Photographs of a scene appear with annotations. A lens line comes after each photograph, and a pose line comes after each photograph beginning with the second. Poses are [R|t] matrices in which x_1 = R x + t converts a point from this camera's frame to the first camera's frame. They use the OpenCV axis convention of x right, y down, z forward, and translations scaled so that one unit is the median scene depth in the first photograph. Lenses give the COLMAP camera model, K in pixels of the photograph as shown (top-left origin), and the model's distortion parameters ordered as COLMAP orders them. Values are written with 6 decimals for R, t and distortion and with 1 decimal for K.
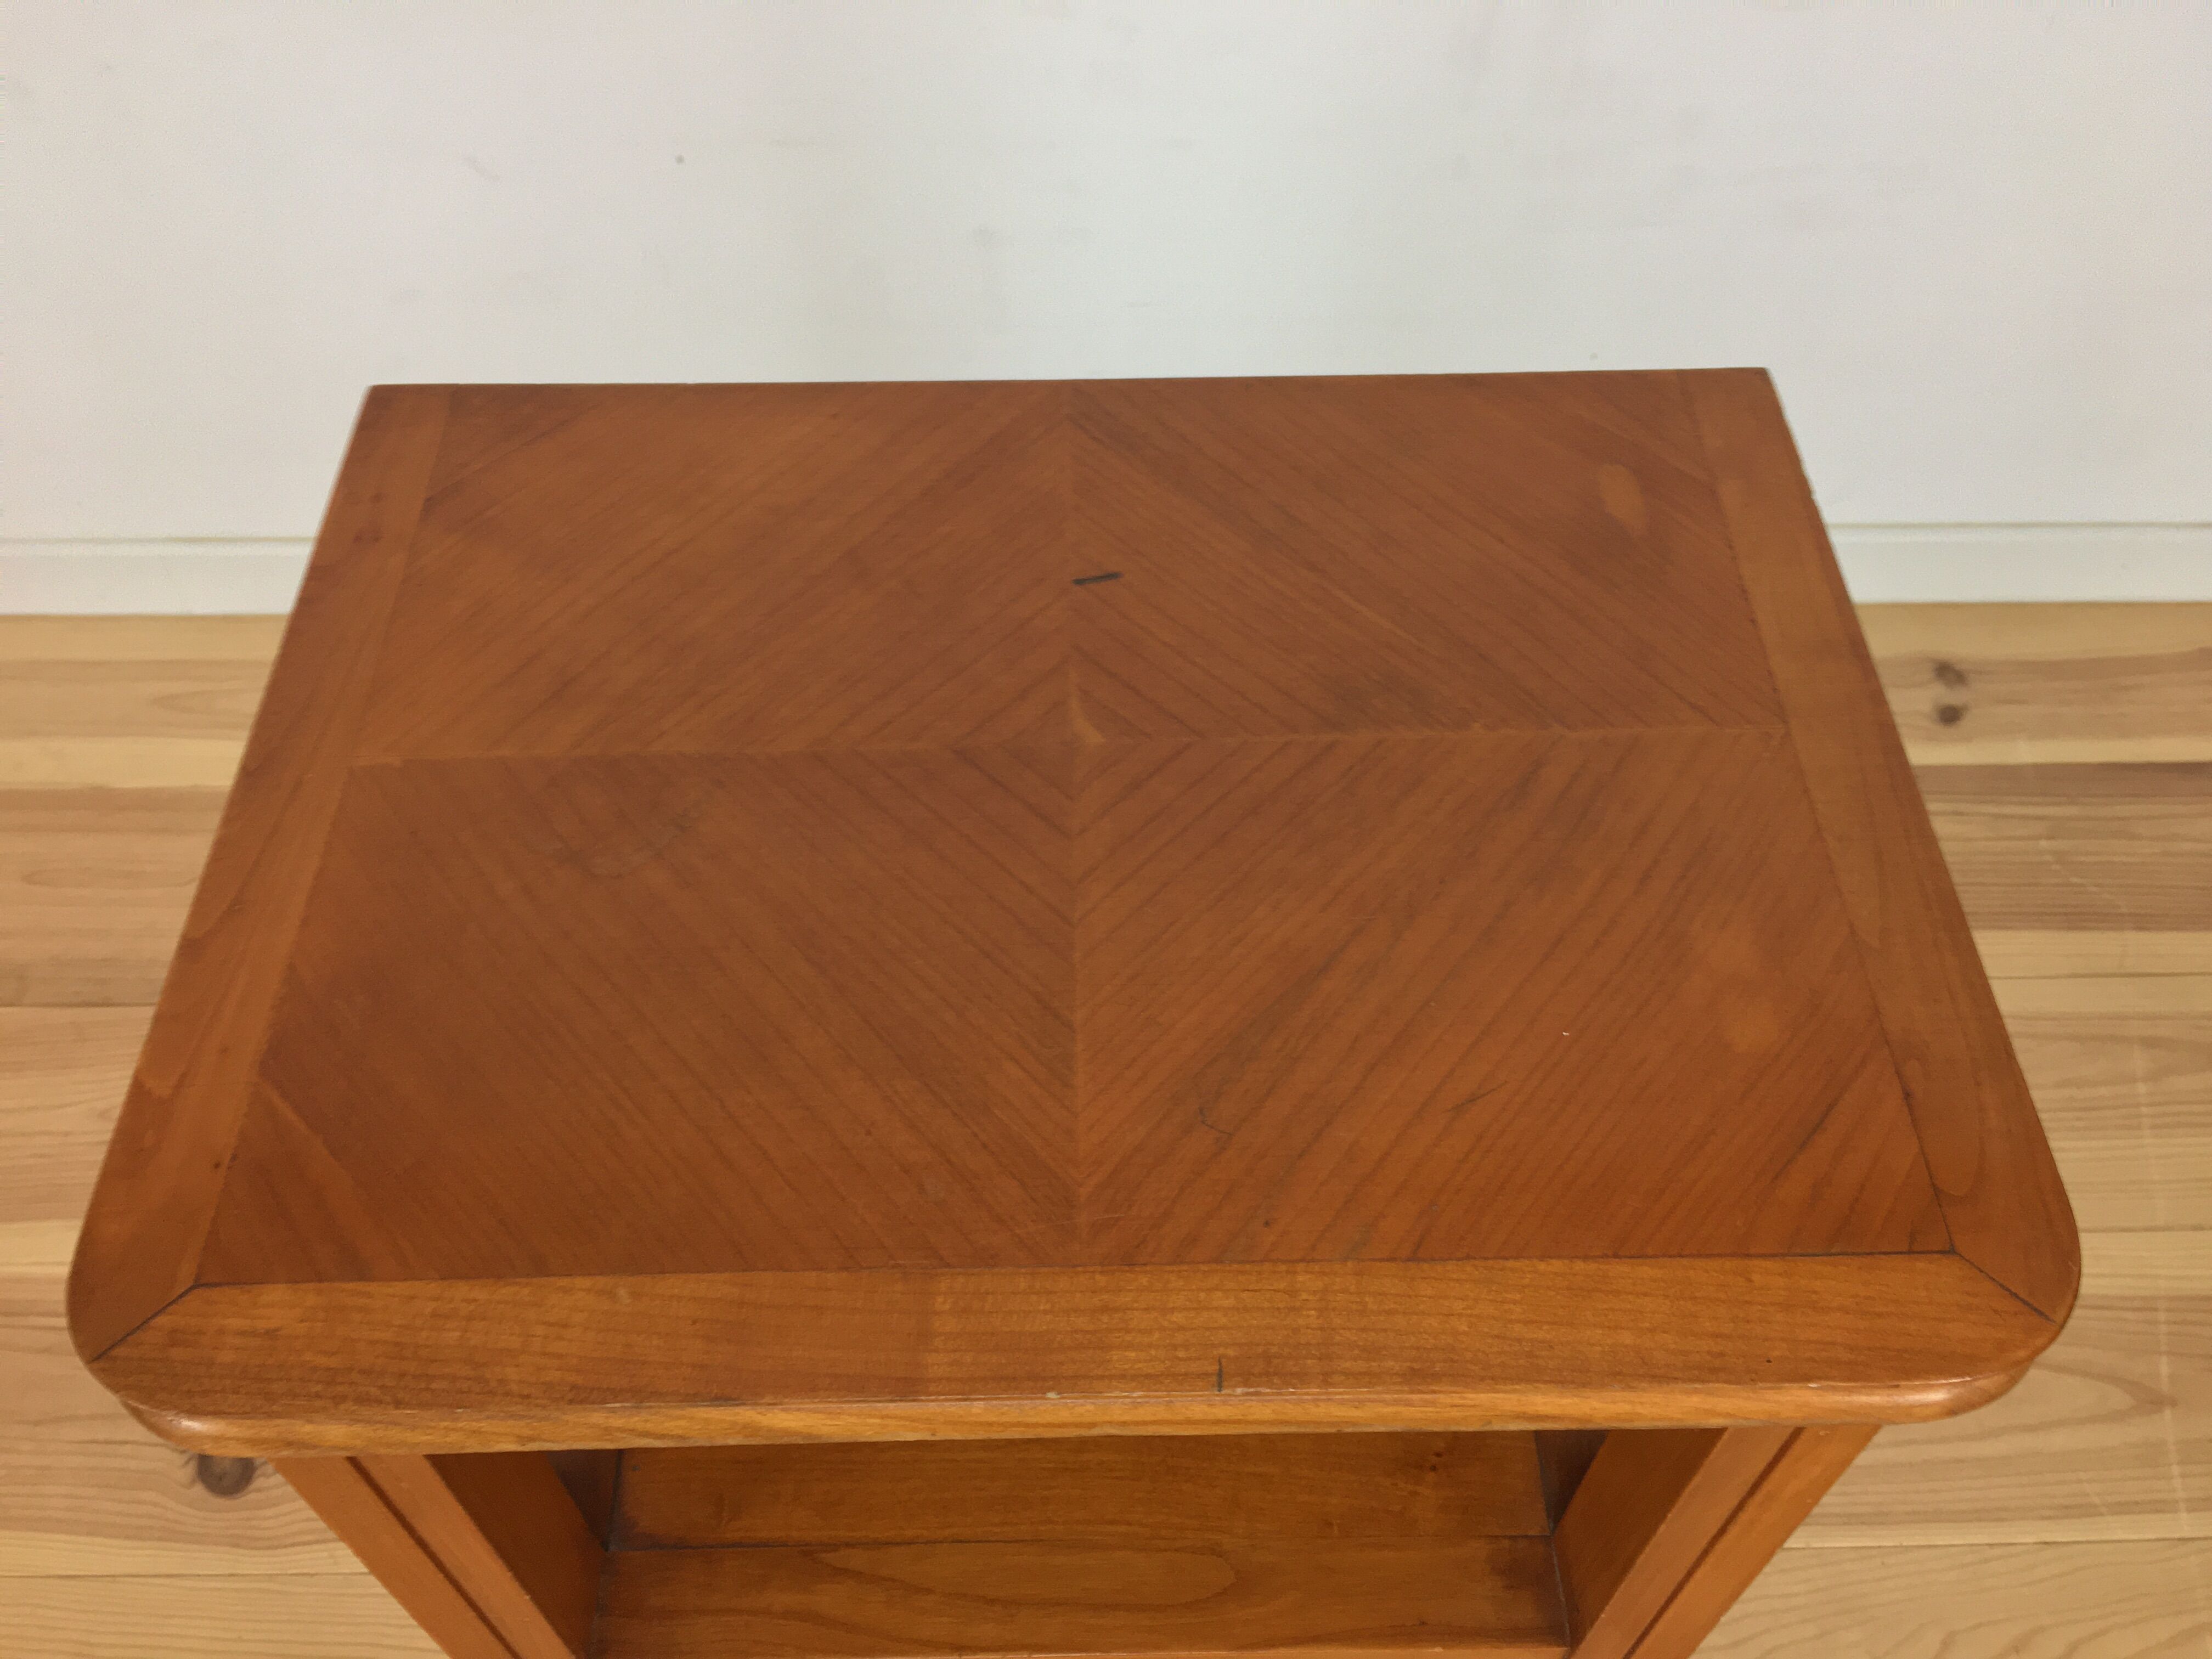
lens RADIAL K [[1871.9, 0, 1107.2], [0, 1871.9, 837.1], [0, 0, 1]] dist [0.072262, -0.114255]
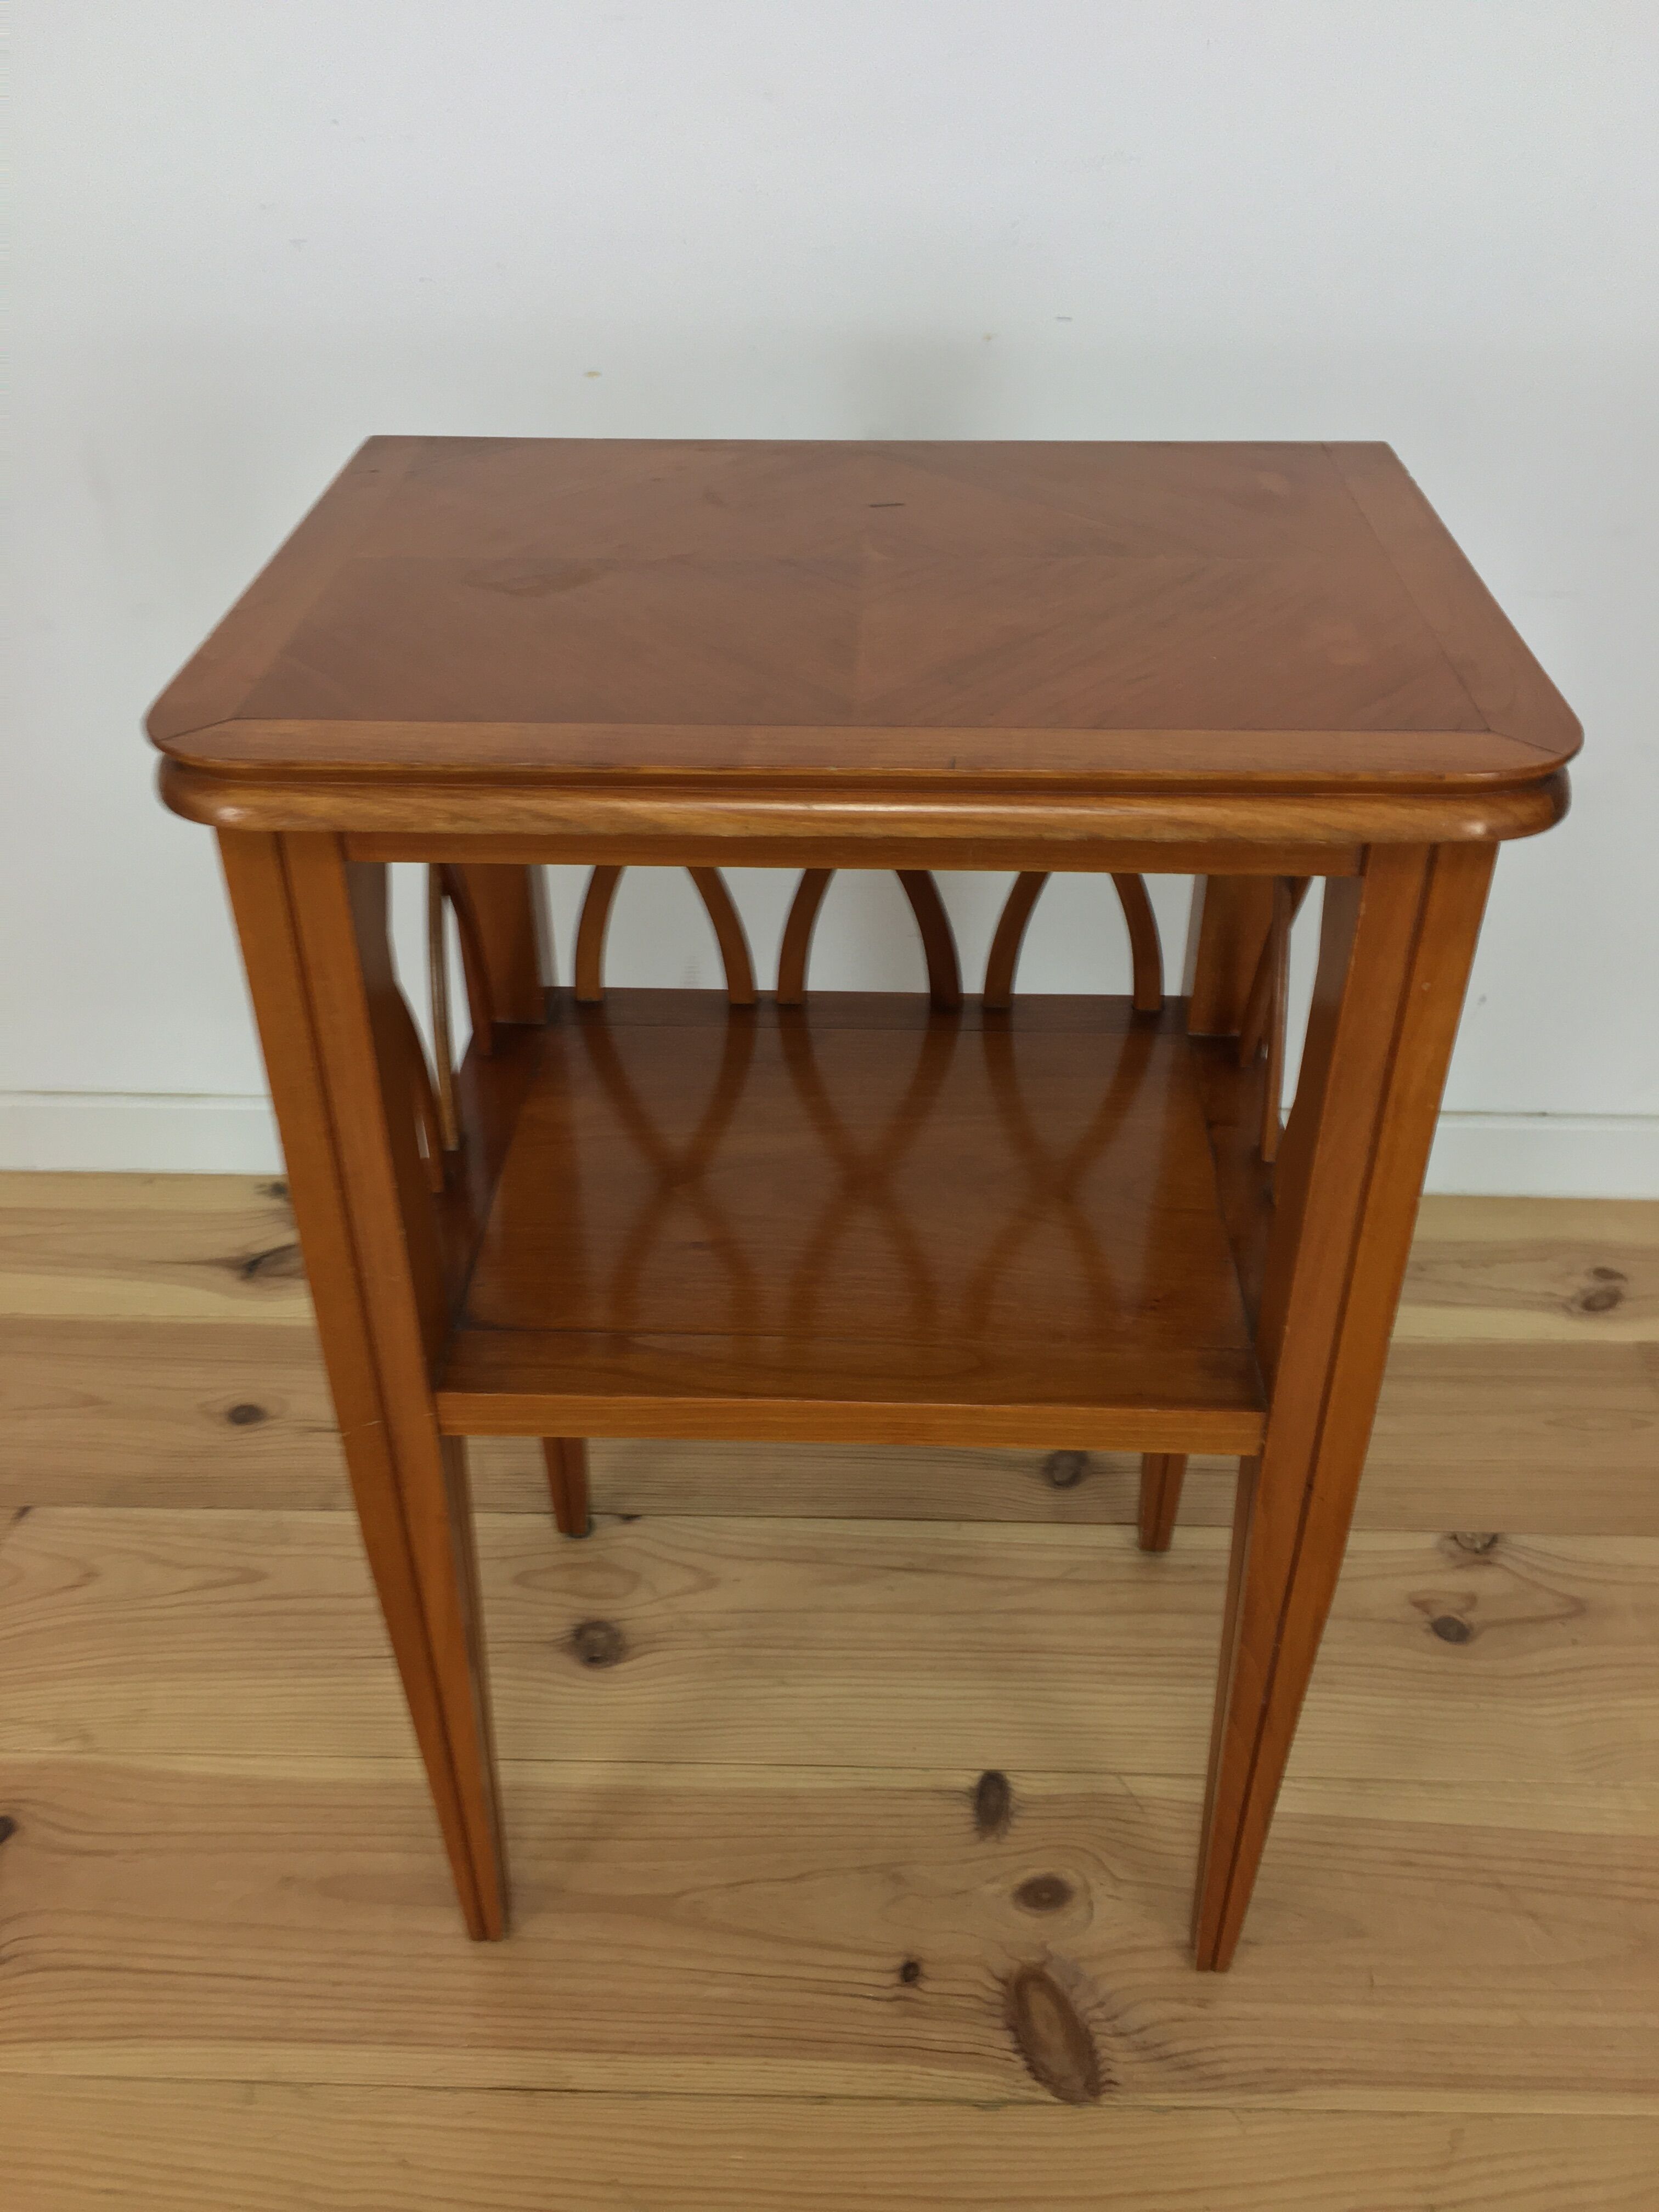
lens RADIAL K [[1871.9, 0, 832.0], [0, 1871.9, 1105.7], [0, 0, 1]] dist [0.072262, -0.114255]
pose [[0.998585, 0.025803, -0.046492, 0.034219], [-0.038063, 0.957421, -0.286174, 0.761157], [0.037128, 0.287539, 0.957049, -0.217621]]
